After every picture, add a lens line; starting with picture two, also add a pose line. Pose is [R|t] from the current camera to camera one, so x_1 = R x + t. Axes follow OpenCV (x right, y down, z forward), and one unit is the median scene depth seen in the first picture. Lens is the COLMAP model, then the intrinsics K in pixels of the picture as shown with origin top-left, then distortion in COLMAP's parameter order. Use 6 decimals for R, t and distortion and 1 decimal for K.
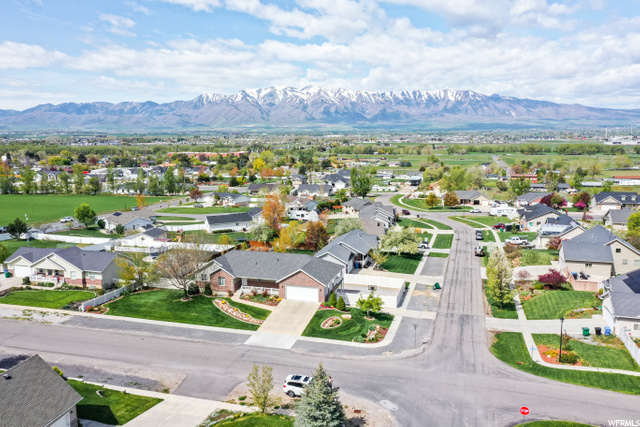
lens RADIAL K [[509.0, 0, 320.0], [0, 509.0, 213.5], [0, 0, 1]] dist [0.016869, 0.001639]
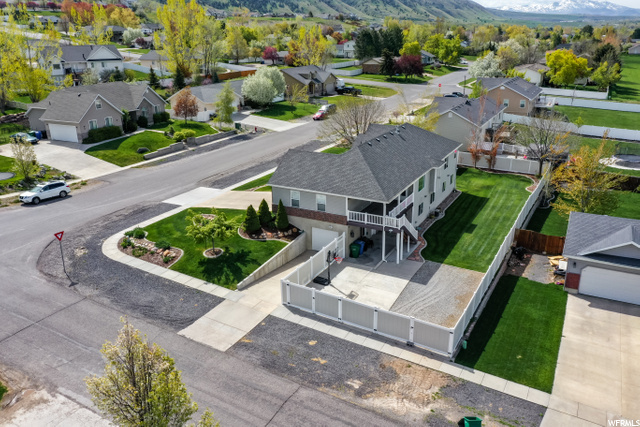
lens RADIAL K [[512.4, 0, 320.0], [0, 512.4, 213.5], [0, 0, 1]] dist [0.029830, -0.001510]
pose [[-0.215824, 0.336542, -0.916602, 0.461697], [-0.142958, 0.917719, 0.370613, -0.045235], [0.965910, 0.211023, -0.149955, 0.964630]]
